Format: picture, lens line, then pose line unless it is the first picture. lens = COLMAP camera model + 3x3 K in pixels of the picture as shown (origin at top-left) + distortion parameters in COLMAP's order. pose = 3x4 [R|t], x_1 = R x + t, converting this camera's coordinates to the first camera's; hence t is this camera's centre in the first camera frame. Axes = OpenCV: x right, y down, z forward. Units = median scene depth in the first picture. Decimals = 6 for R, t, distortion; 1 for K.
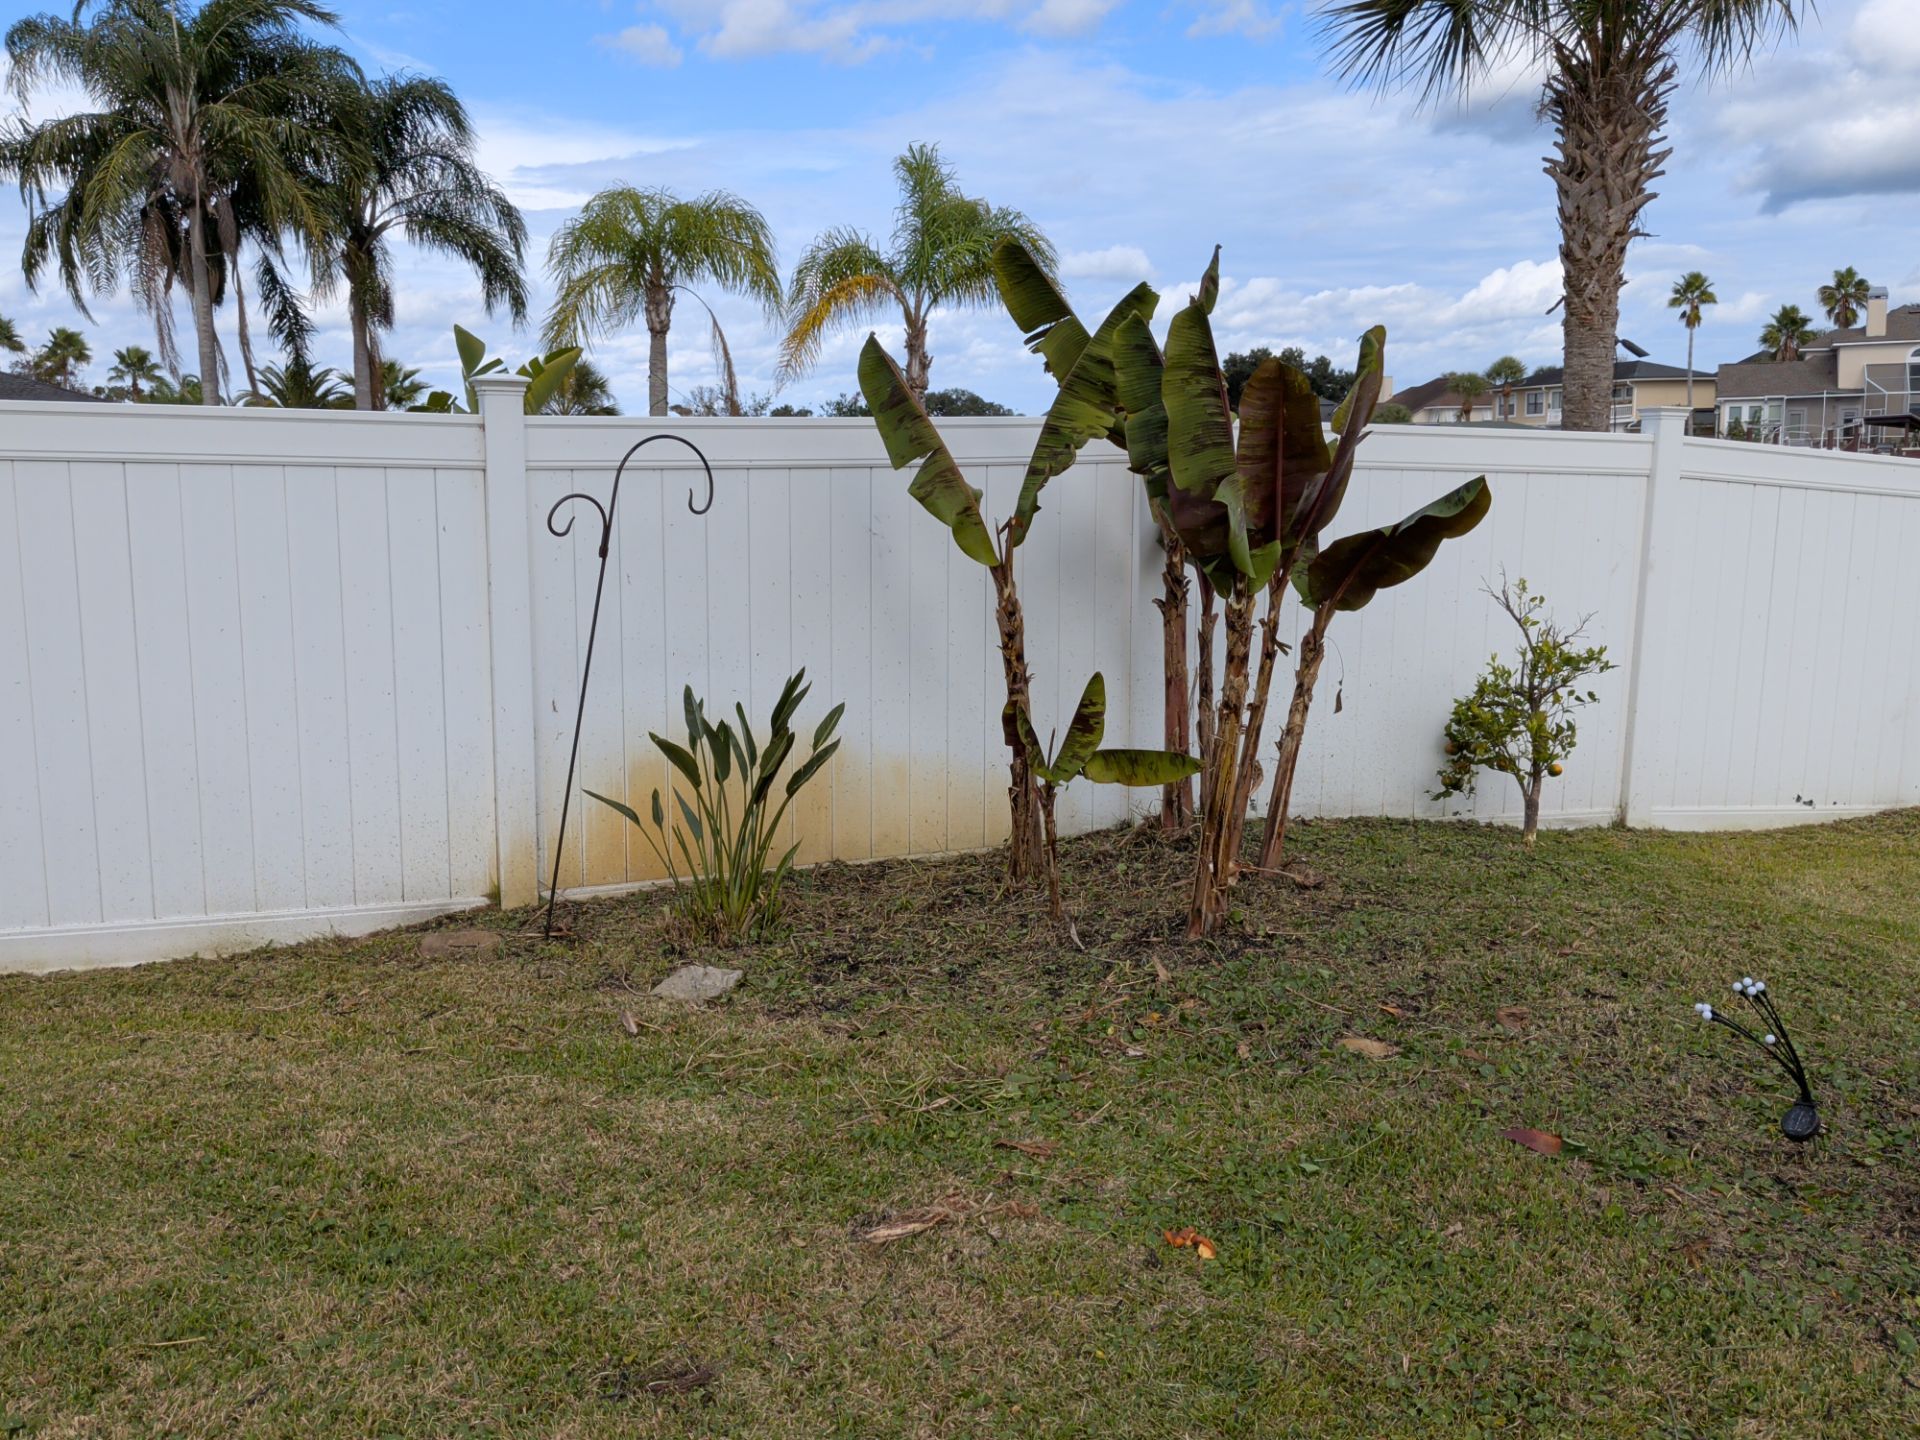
lens RADIAL K [[1619.7, 0, 968.2], [0, 1619.7, 706.2], [0, 0, 1]] dist [0.075392, -0.118215]
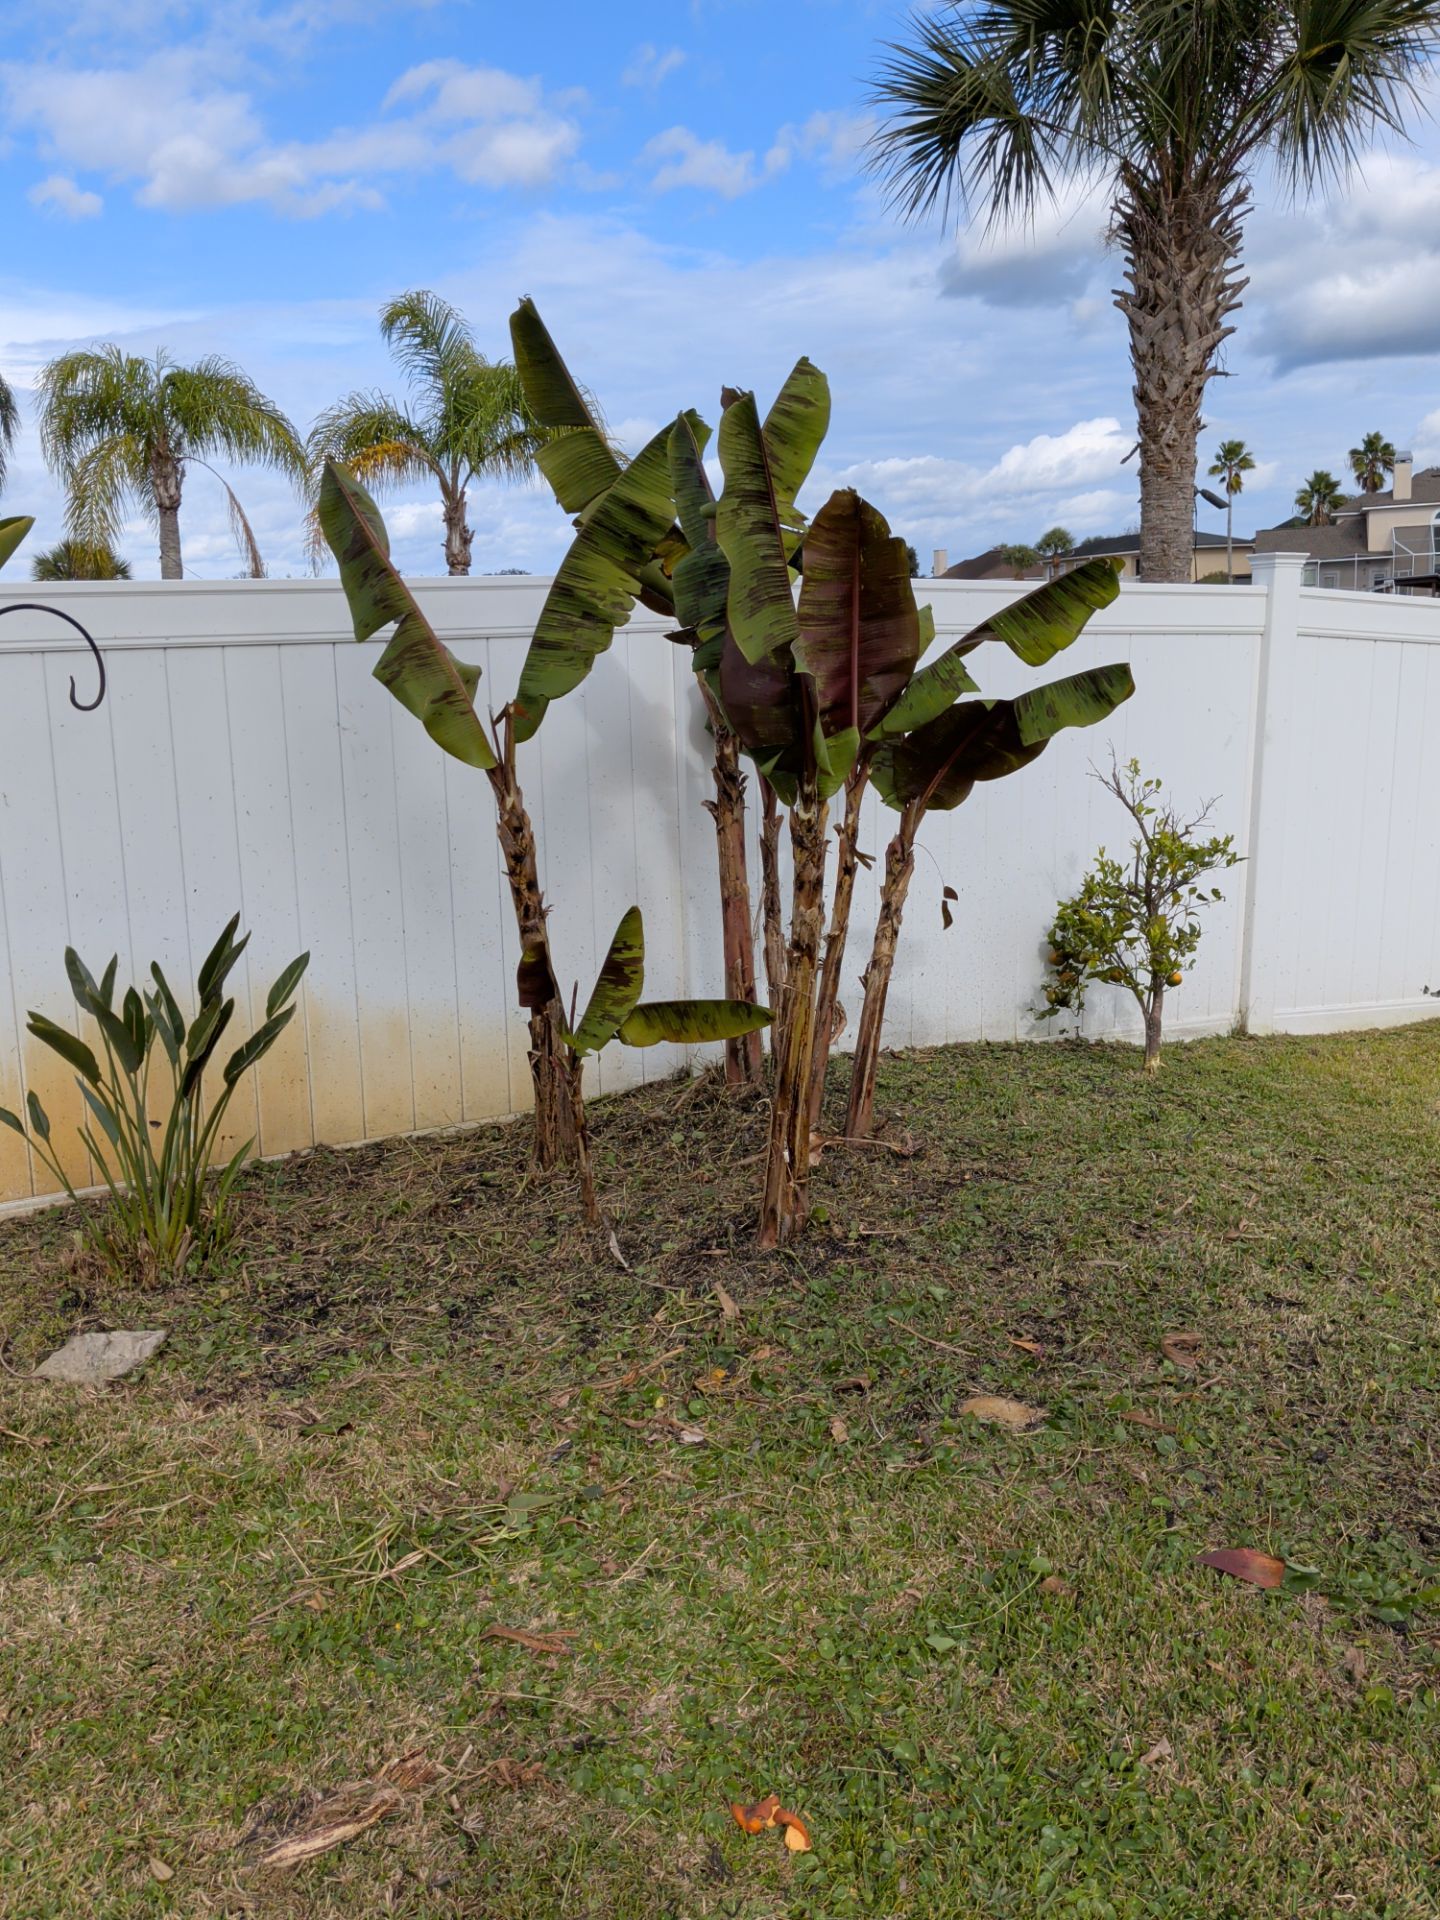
lens RADIAL K [[1619.7, 0, 729.4], [0, 1619.7, 966.5], [0, 0, 1]] dist [0.075392, -0.118215]
pose [[0.992485, -0.048014, 0.112549, 0.036227], [0.042628, 0.997850, 0.049779, -0.026031], [-0.114697, -0.044607, 0.992399, 0.216987]]
